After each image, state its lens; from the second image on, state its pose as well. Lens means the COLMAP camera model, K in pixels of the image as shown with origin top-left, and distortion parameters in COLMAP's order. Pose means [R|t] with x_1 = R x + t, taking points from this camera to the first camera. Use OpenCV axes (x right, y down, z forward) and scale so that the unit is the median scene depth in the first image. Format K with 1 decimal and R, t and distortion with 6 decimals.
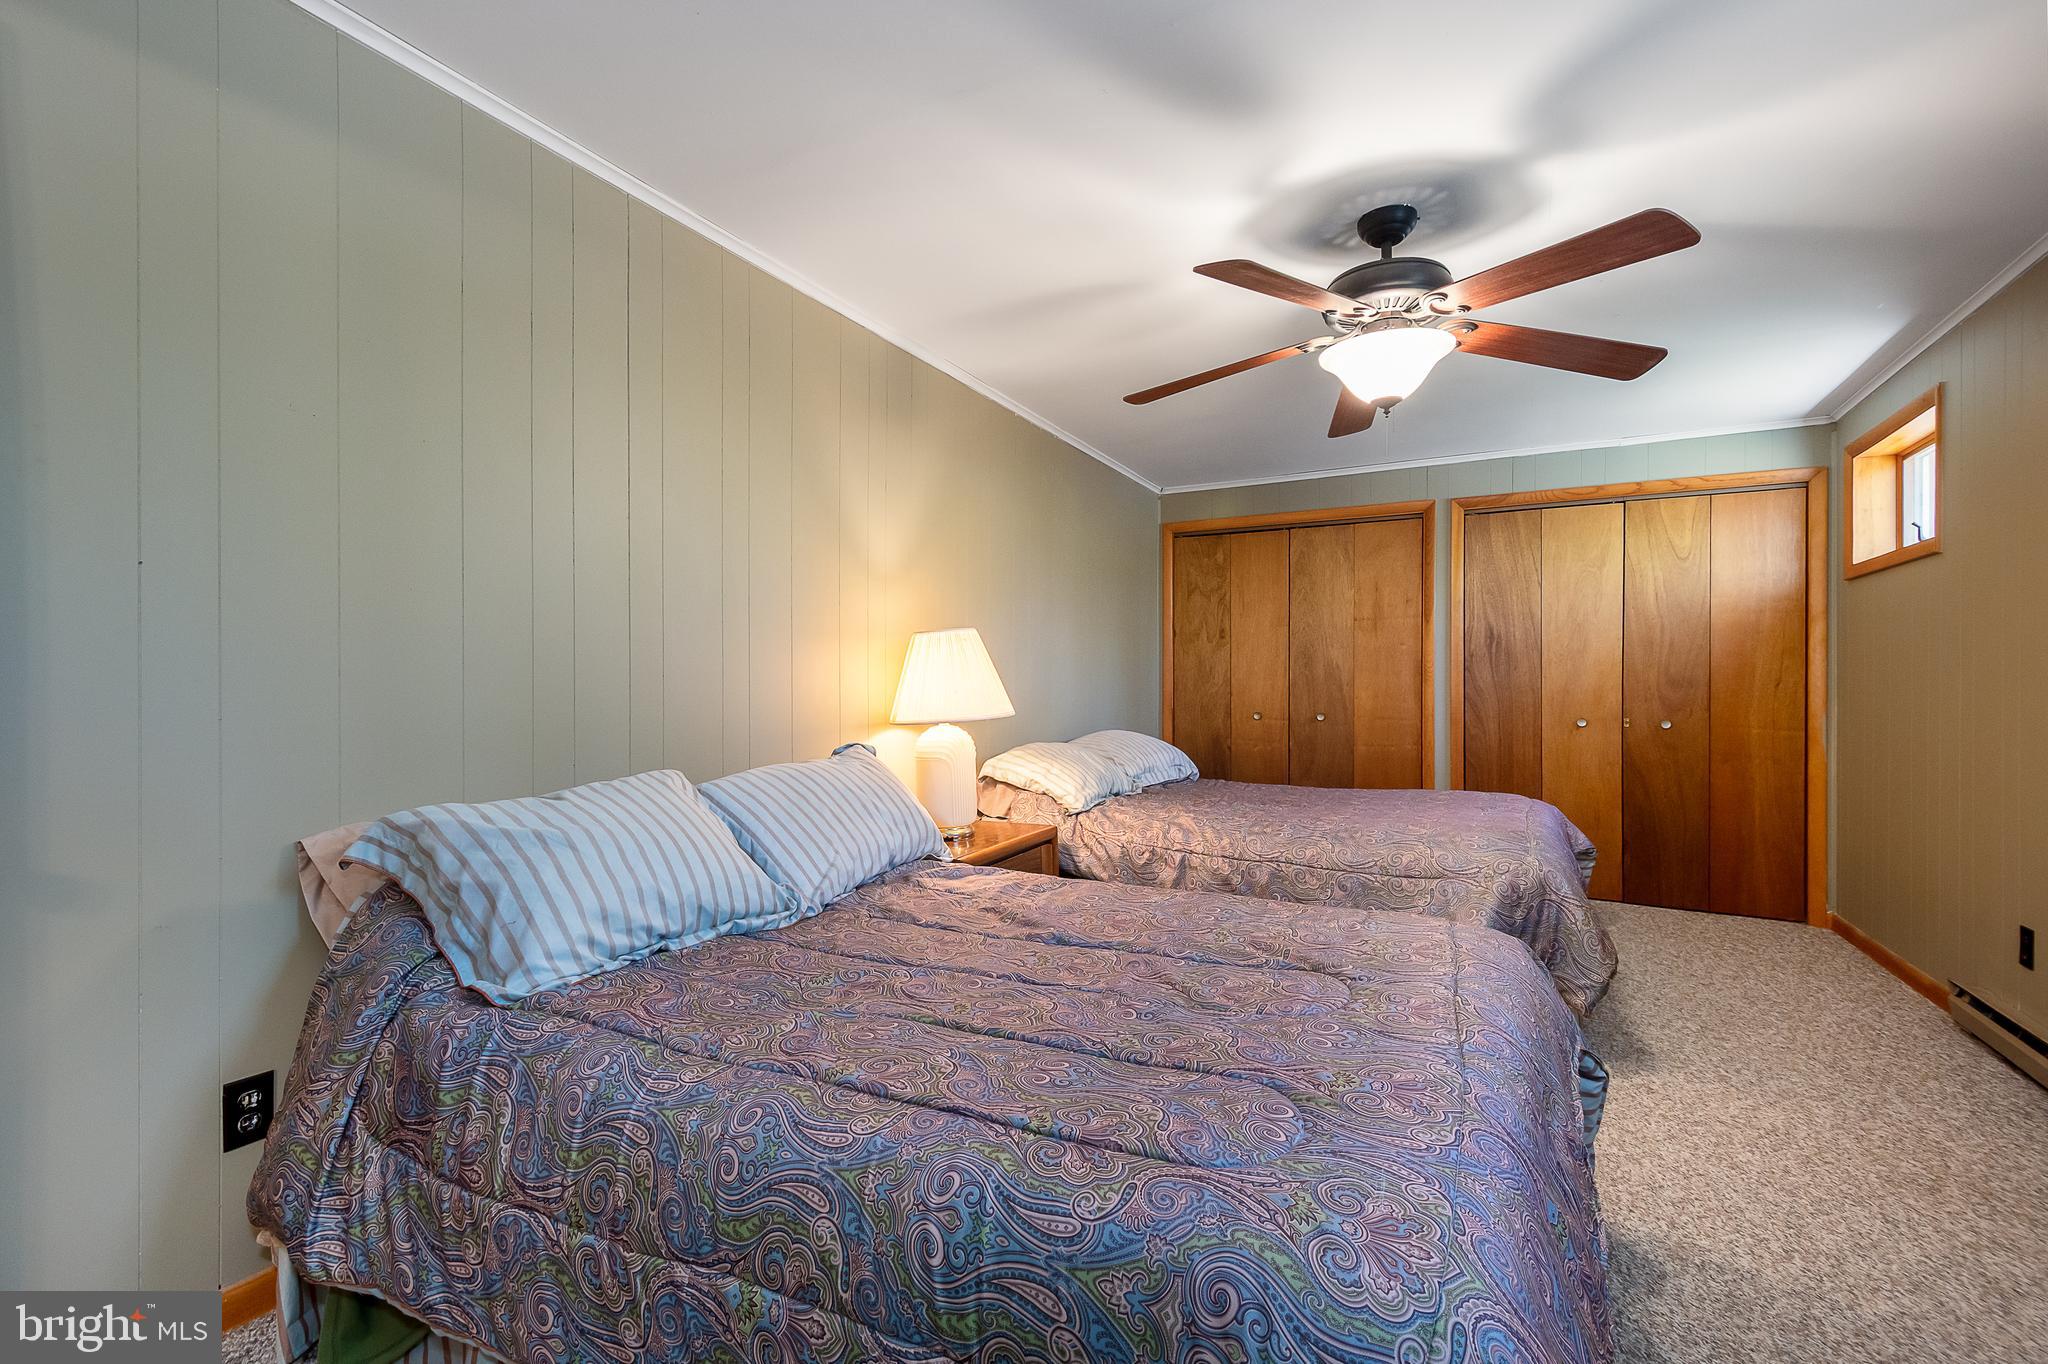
lens RADIAL K [[901.9, 0, 1000.2], [0, 901.9, 682.3], [0, 0, 1]] dist [0.024582, -0.014404]
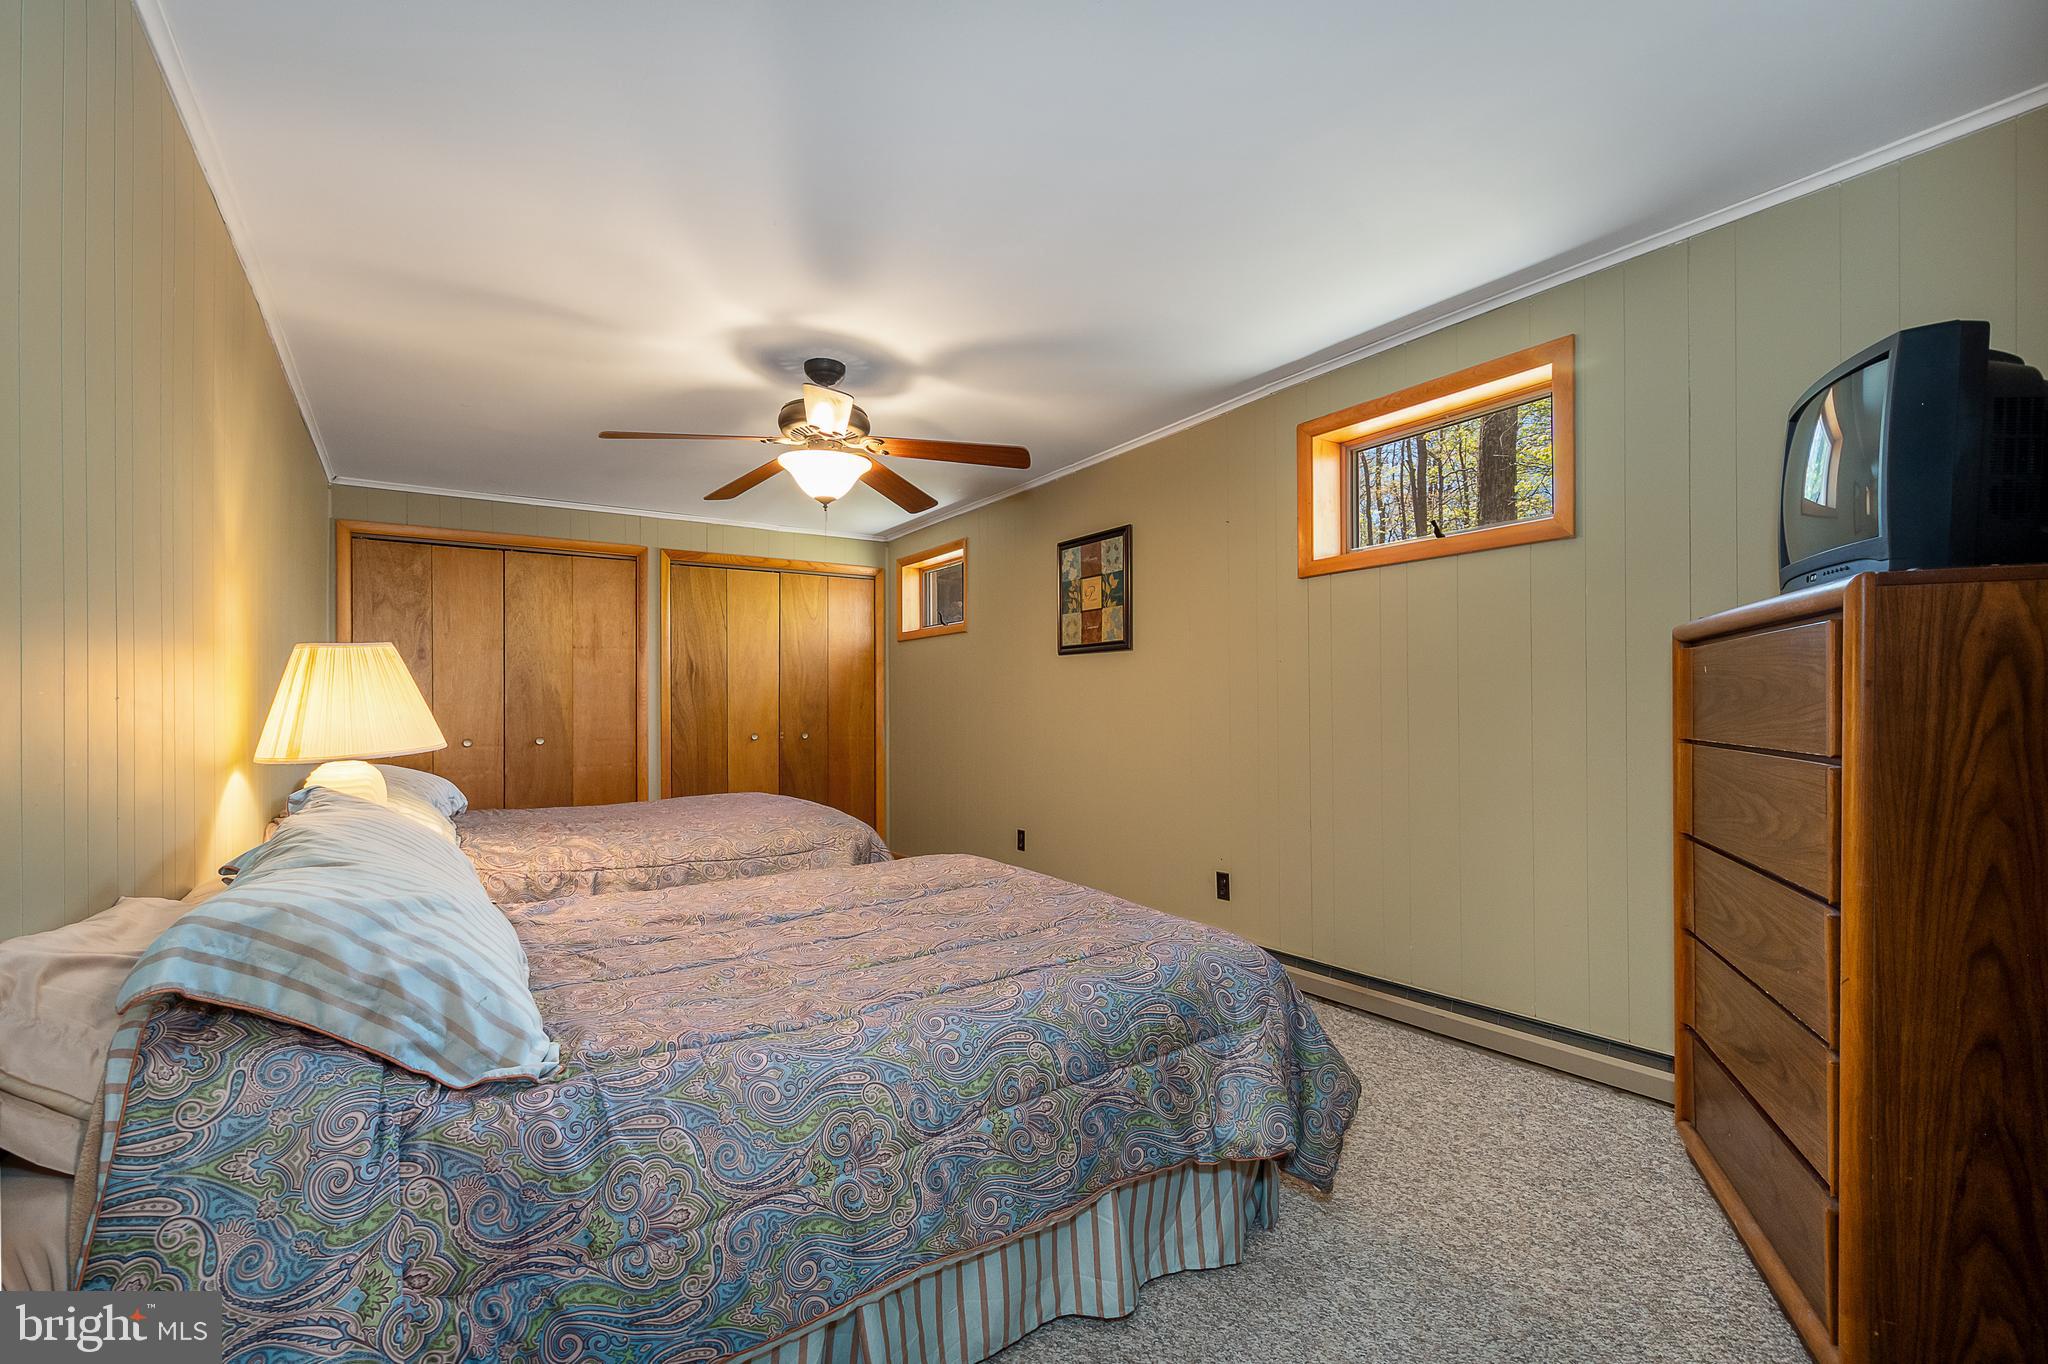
lens RADIAL K [[898.3, 0, 1022.3], [0, 898.3, 700.8], [0, 0, 1]] dist [0.011662, -0.014280]
pose [[0.460669, 0.000506, 0.887572, -0.361535], [0.005939, 0.999976, -0.003653, 0.000263], [-0.887552, 0.006954, 0.460655, 0.066873]]
